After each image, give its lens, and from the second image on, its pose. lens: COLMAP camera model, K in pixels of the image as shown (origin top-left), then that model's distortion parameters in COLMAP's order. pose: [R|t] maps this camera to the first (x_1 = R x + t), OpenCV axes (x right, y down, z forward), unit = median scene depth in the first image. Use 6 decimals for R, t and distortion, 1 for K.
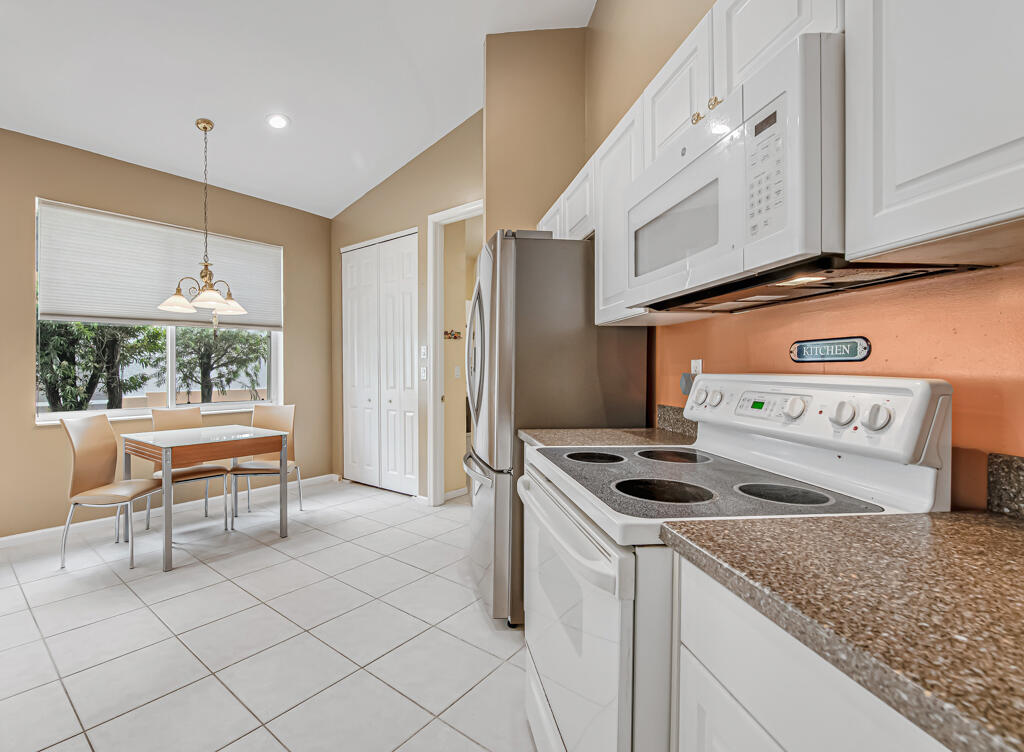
lens RADIAL K [[474.1, 0, 455.3], [0, 474.1, 374.3], [0, 0, 1]] dist [-0.001774, -0.005883]
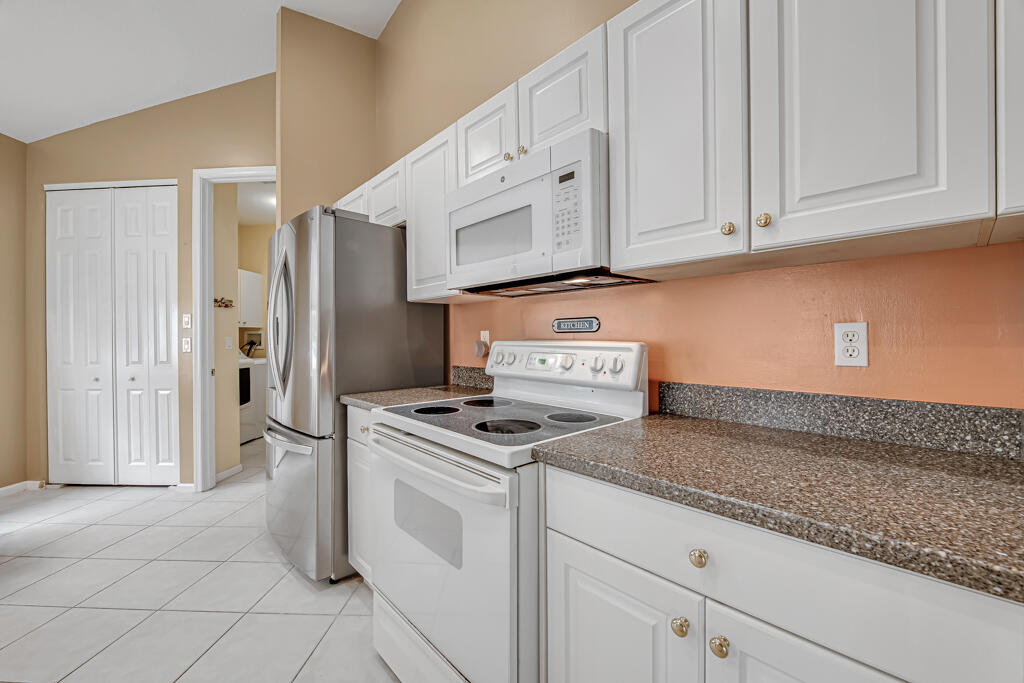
lens RADIAL K [[416.9, 0, 508.4], [0, 416.9, 340.4], [0, 0, 1]] dist [0.000659, -0.004756]
pose [[0.786295, -0.010317, 0.617765, -0.193700], [0.014466, 0.999894, -0.001714, -0.000730], [-0.617682, 0.010284, 0.786361, 0.033679]]
